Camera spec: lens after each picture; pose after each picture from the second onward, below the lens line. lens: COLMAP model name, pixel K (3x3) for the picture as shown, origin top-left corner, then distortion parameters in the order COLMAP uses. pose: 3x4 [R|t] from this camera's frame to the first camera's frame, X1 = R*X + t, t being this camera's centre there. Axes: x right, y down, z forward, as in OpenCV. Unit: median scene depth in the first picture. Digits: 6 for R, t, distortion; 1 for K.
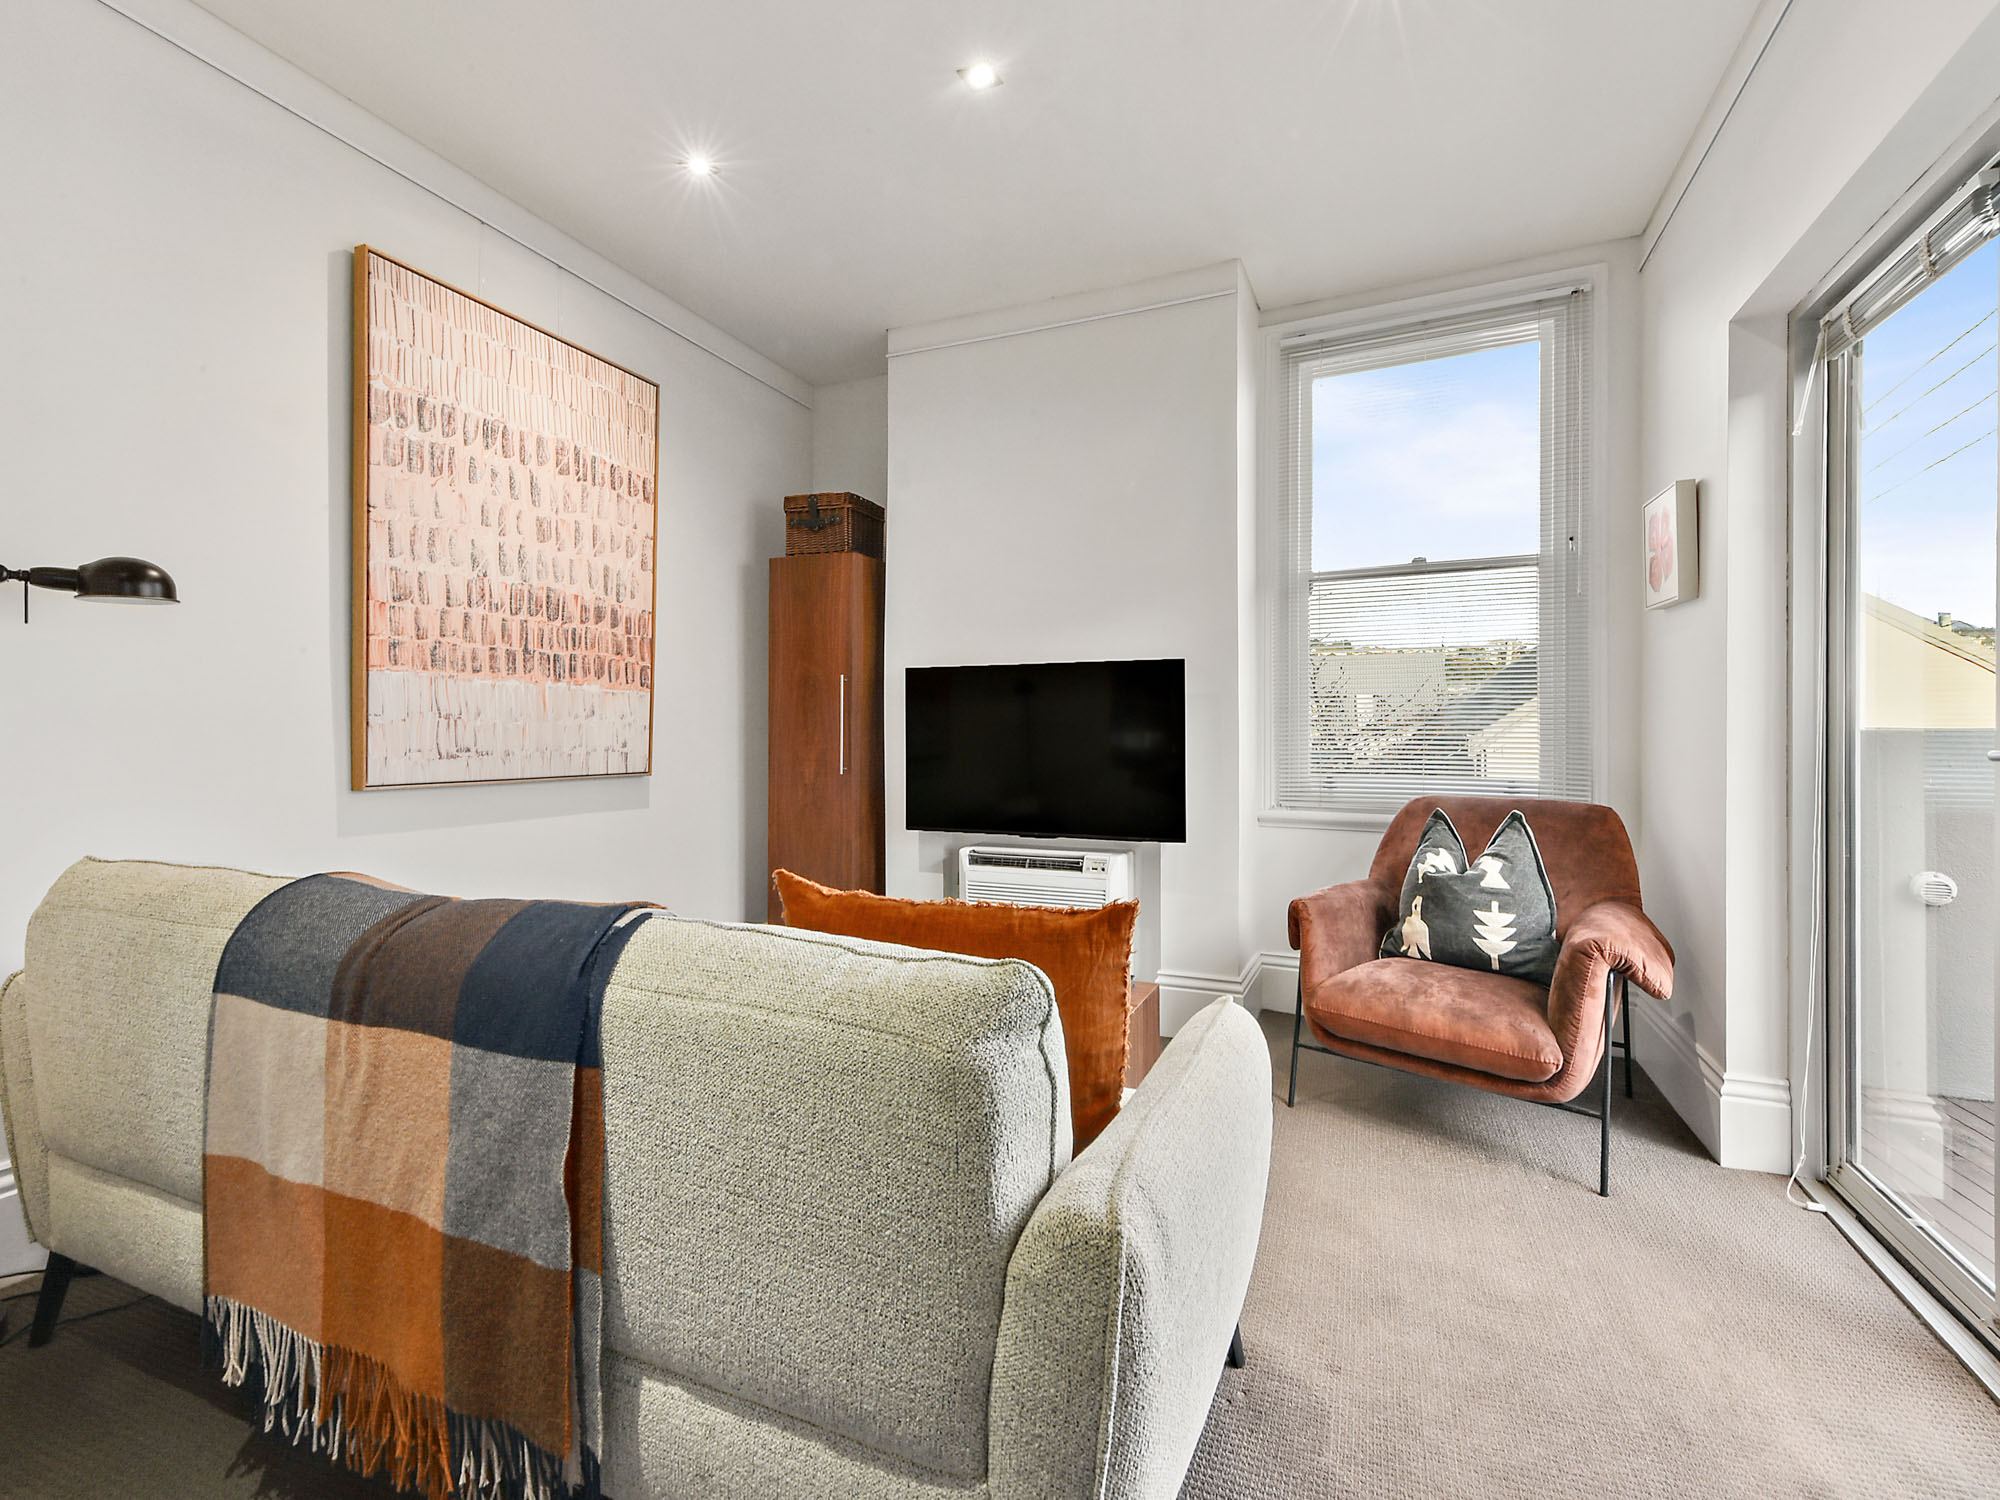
lens RADIAL K [[914.4, 0, 1008.6], [0, 914.4, 728.0], [0, 0, 1]] dist [0.010951, -0.002894]
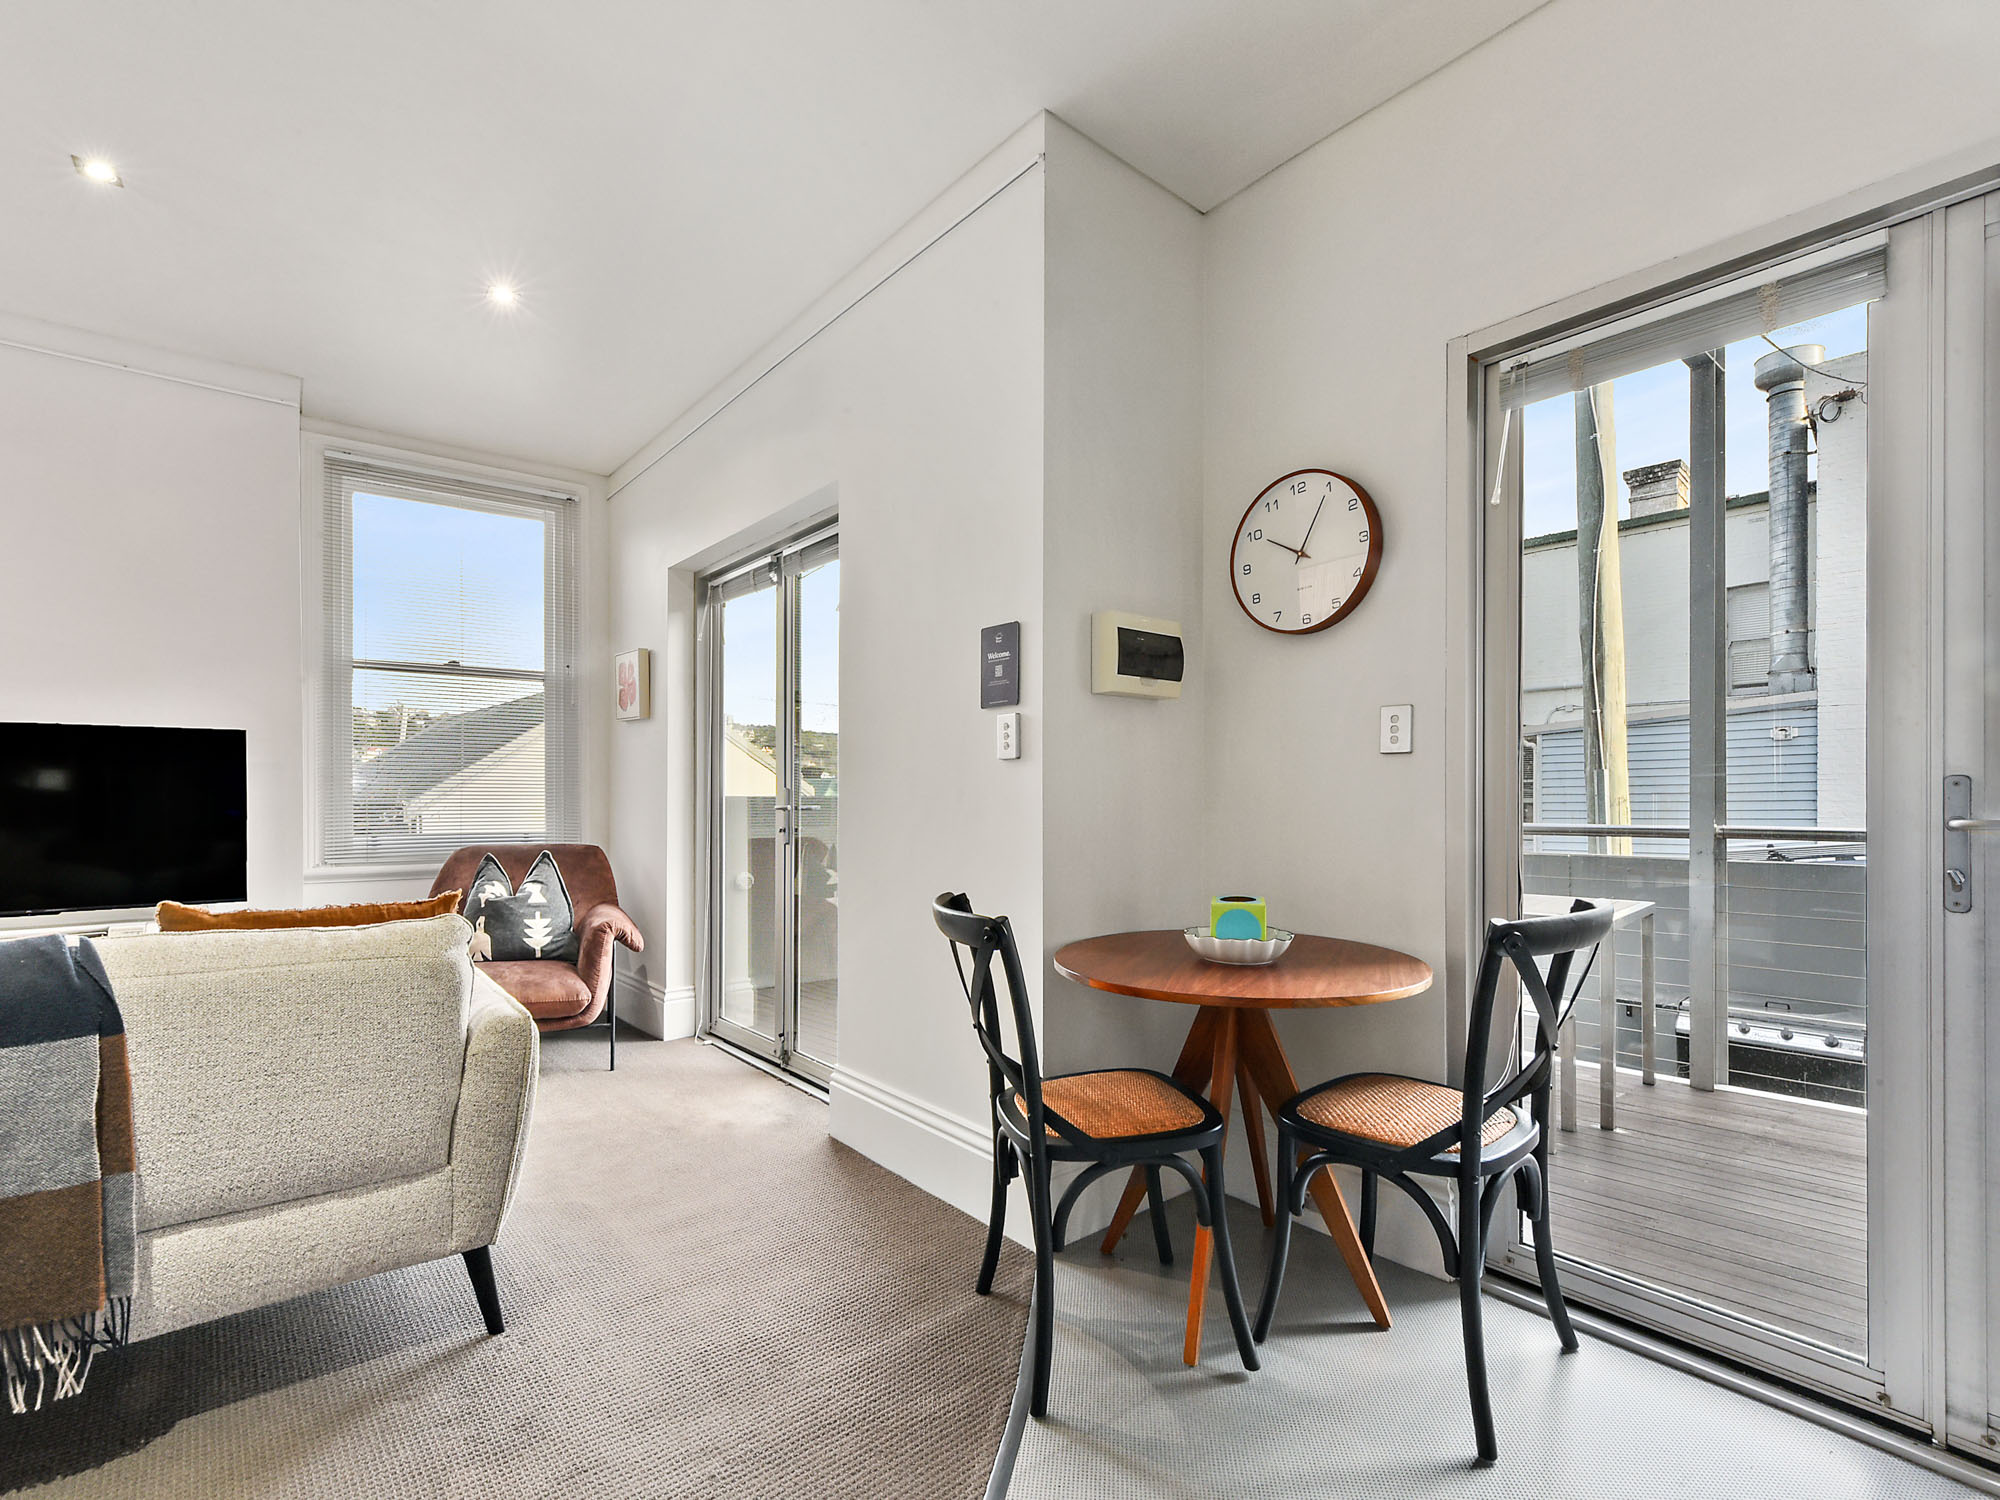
lens RADIAL K [[914.4, 0, 1015.8], [0, 914.4, 800.9], [0, 0, 1]] dist [0.010951, -0.002894]
pose [[0.452816, -0.005202, 0.891589, -0.446461], [-0.002238, 0.999973, 0.006971, -0.002795], [-0.891601, -0.005152, 0.452792, -0.366273]]
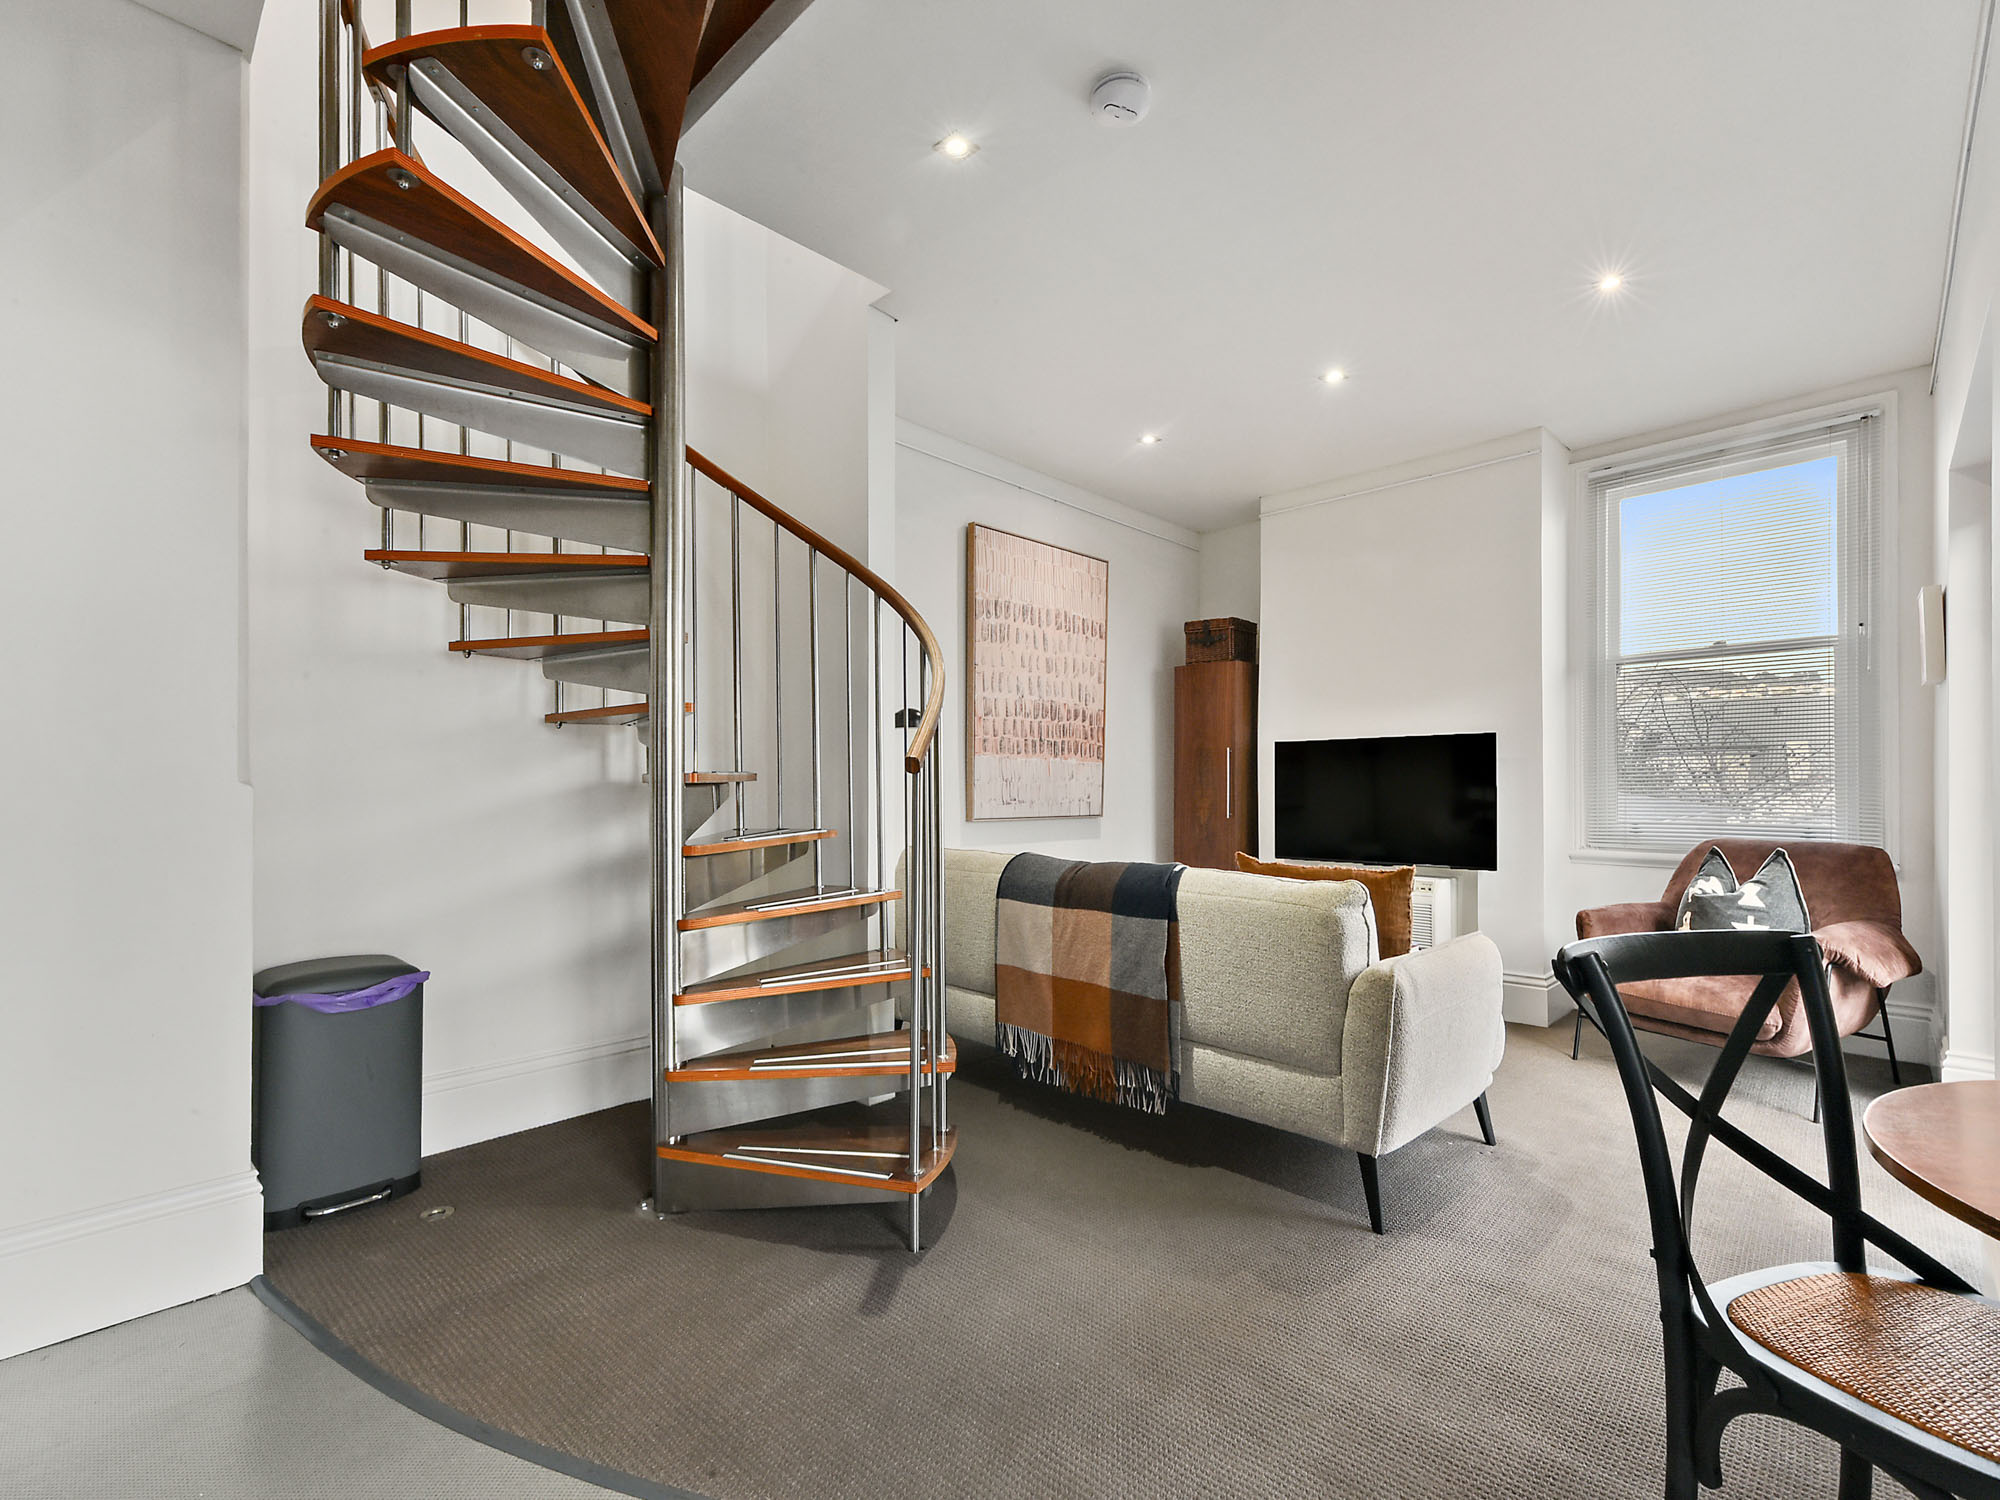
lens RADIAL K [[914.4, 0, 1003.2], [0, 914.4, 789.0], [0, 0, 1]] dist [0.010951, -0.002894]
pose [[0.931822, -0.002222, -0.362909, 0.010044], [0.004668, 0.999972, 0.005865, -0.005976], [0.362886, -0.007160, 0.931806, -0.621771]]
